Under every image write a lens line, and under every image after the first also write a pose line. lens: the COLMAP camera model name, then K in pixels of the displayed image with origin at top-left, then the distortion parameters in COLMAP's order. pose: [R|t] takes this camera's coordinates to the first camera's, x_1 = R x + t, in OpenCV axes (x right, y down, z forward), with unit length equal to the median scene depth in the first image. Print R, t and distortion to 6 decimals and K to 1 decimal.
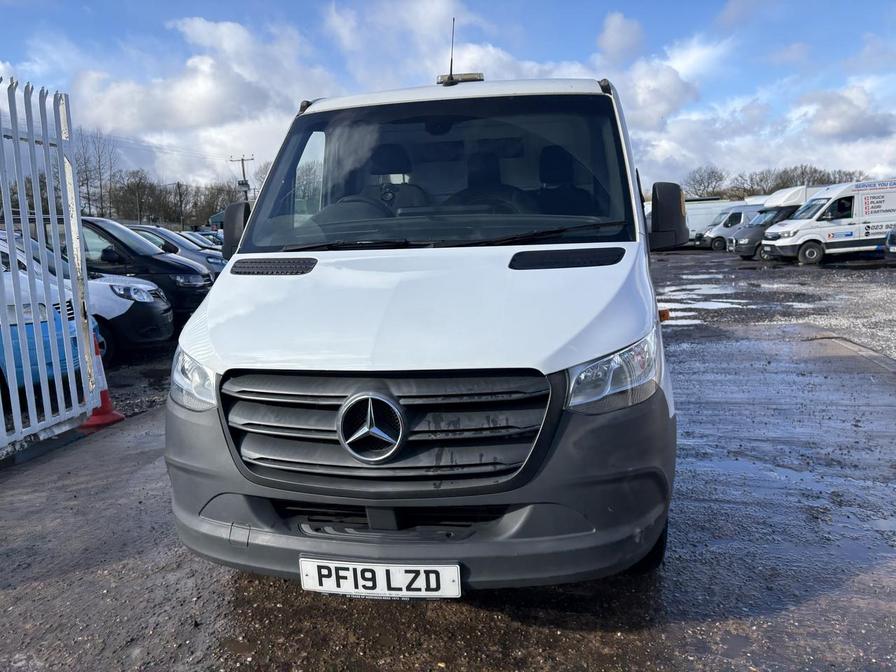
lens RADIAL K [[675.1, 0, 449.0], [0, 675.1, 318.3], [0, 0, 1]] dist [0.073783, -0.102166]
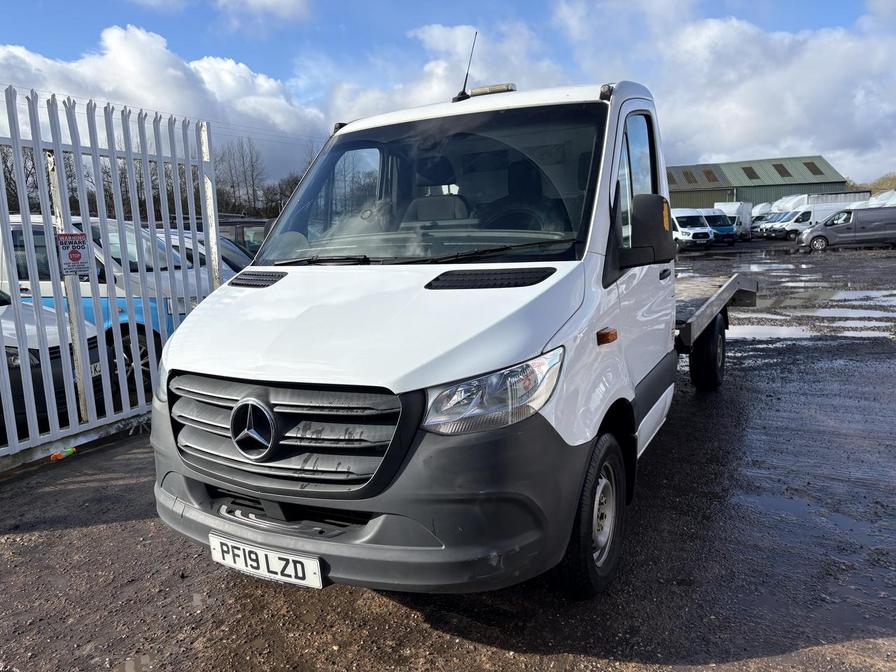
lens RADIAL K [[670.9, 0, 444.9], [0, 670.9, 330.0], [0, 0, 1]] dist [0.046596, -0.049170]
pose [[0.943498, 0.043641, -0.328492, 0.536194], [-0.033832, 0.998796, 0.035518, -0.054094], [0.329647, -0.022398, 0.943839, 0.042173]]
